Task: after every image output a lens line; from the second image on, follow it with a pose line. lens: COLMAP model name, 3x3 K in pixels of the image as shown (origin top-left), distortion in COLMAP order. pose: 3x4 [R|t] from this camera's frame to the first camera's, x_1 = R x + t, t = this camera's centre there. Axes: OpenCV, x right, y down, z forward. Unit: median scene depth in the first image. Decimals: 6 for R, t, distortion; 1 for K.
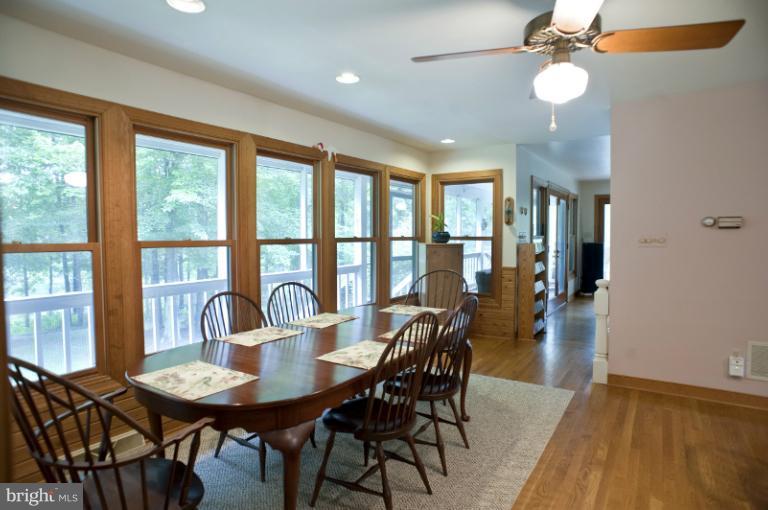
lens RADIAL K [[445.6, 0, 384.0], [0, 445.6, 255.0], [0, 0, 1]] dist [-0.066326, 0.000069]
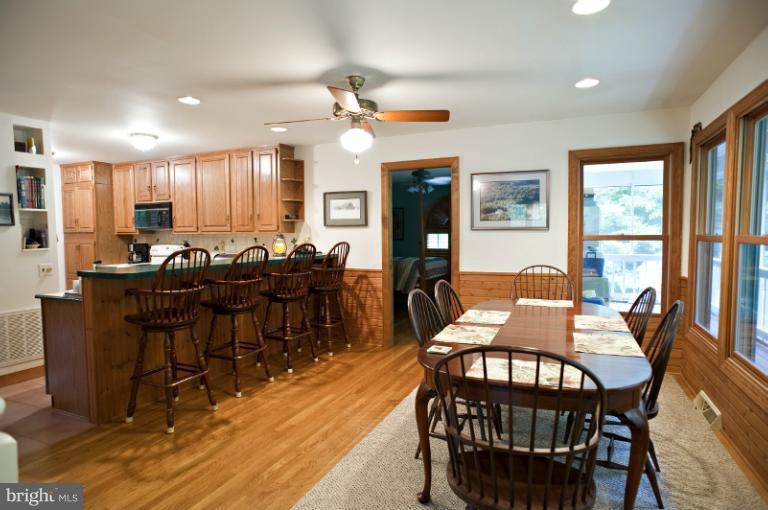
lens RADIAL K [[445.6, 0, 384.0], [0, 445.6, 255.0], [0, 0, 1]] dist [-0.066326, 0.000069]
pose [[-0.988833, 0.023888, -0.147104, 0.314872], [0.009491, 0.995160, 0.097806, -0.082298], [0.148728, 0.095318, -0.984274, 1.536035]]
